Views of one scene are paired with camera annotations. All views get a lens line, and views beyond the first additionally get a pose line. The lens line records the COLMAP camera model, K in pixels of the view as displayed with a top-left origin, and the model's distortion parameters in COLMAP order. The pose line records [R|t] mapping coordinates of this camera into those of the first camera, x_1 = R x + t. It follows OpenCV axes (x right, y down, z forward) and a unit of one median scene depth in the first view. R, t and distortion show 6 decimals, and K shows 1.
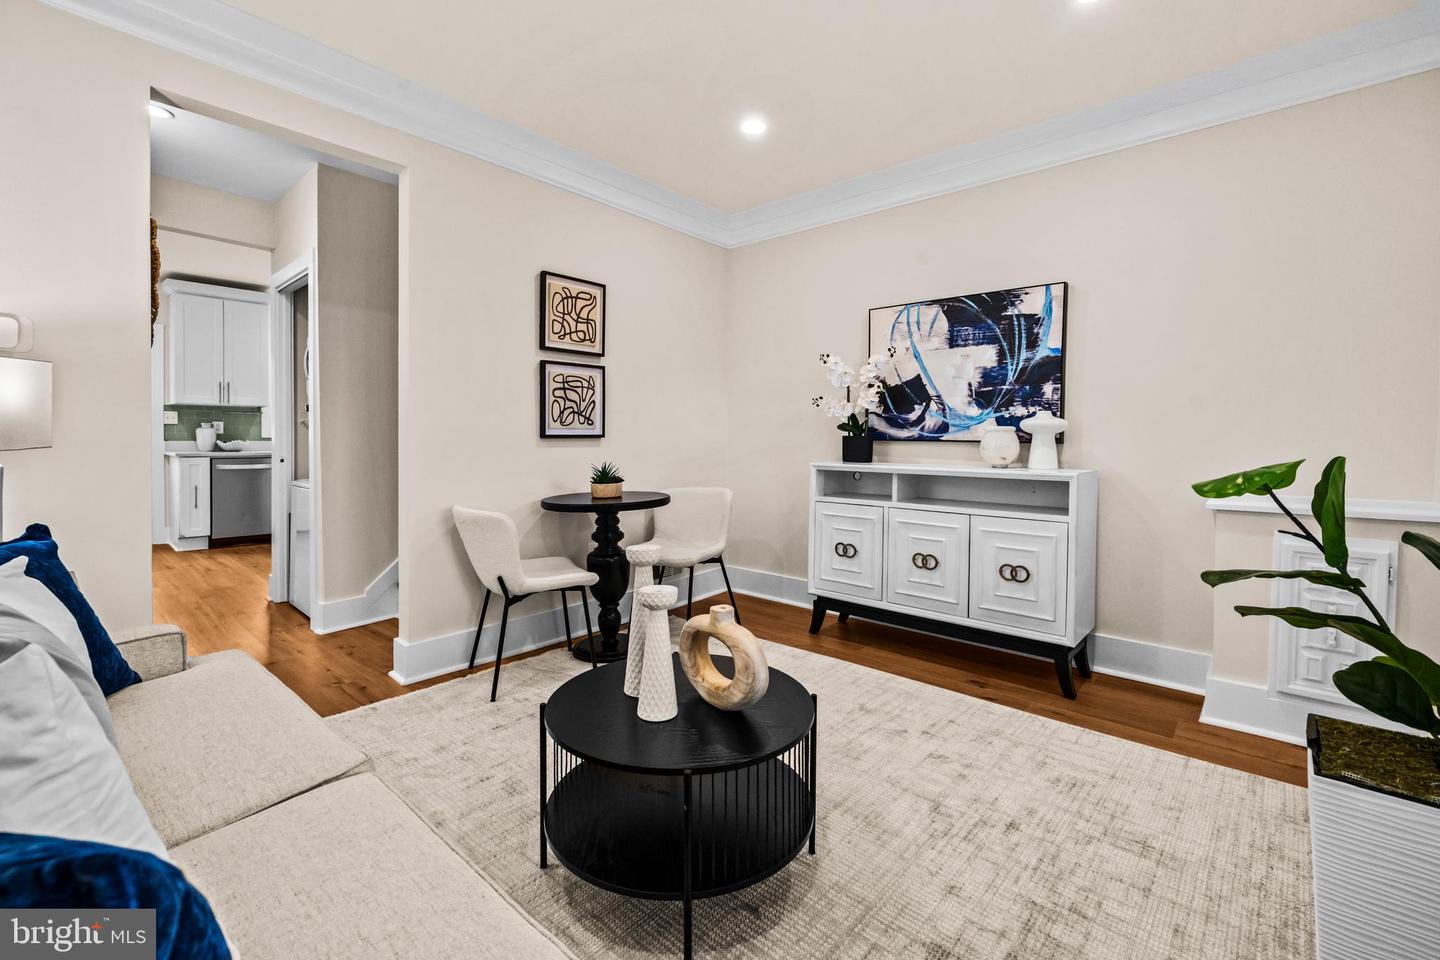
lens RADIAL K [[626.9, 0, 722.4], [0, 626.9, 443.3], [0, 0, 1]] dist [-0.001030, -0.000106]
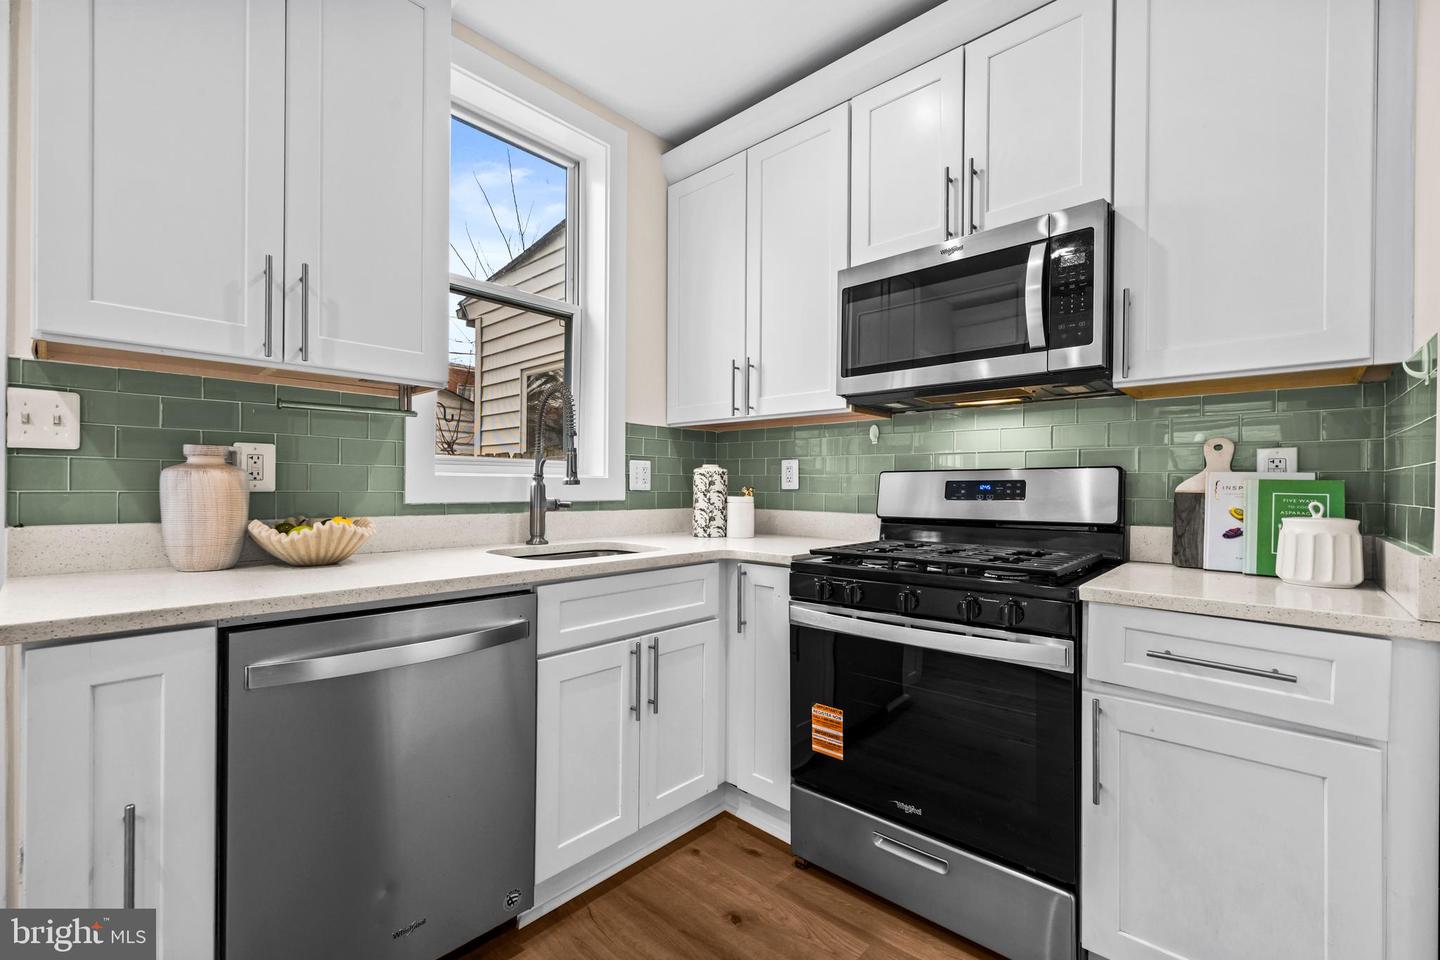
lens RADIAL K [[617.5, 0, 718.9], [0, 617.5, 486.6], [0, 0, 1]] dist [0.000738, 0.000125]
pose [[0.999865, -0.000251, -0.016430, -0.537468], [0.000047, 0.999923, -0.012438, -0.012473], [0.016432, 0.012436, 0.999788, 0.660401]]
